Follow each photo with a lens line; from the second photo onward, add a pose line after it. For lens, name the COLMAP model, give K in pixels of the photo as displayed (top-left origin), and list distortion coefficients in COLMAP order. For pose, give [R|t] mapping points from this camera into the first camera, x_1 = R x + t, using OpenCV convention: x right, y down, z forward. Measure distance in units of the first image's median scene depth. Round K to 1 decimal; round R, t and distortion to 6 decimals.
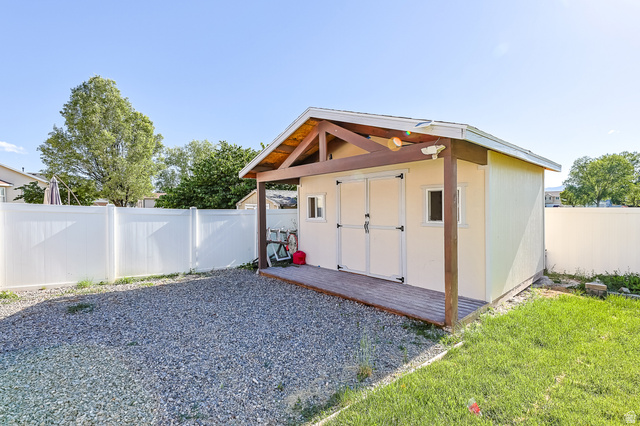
lens RADIAL K [[295.4, 0, 320.0], [0, 295.4, 213.0], [0, 0, 1]] dist [-0.000932, -0.000026]
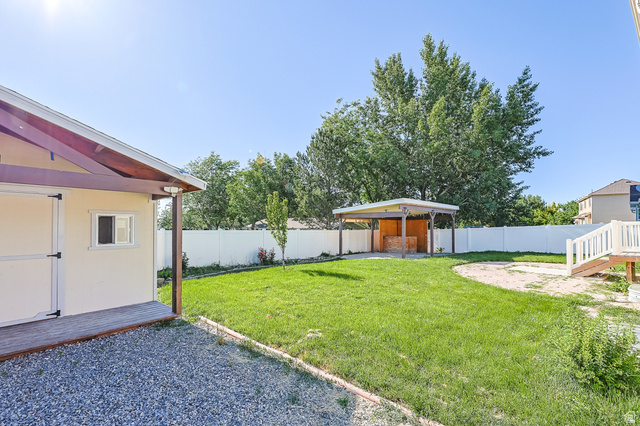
lens RADIAL K [[262.6, 0, 319.1], [0, 262.6, 222.7], [0, 0, 1]] dist [-0.003488, -0.000426]
pose [[-0.125761, 0.030654, 0.991587, -0.715780], [0.016898, 0.999444, -0.028754, -0.011208], [-0.991917, 0.013140, -0.126209, 0.377285]]
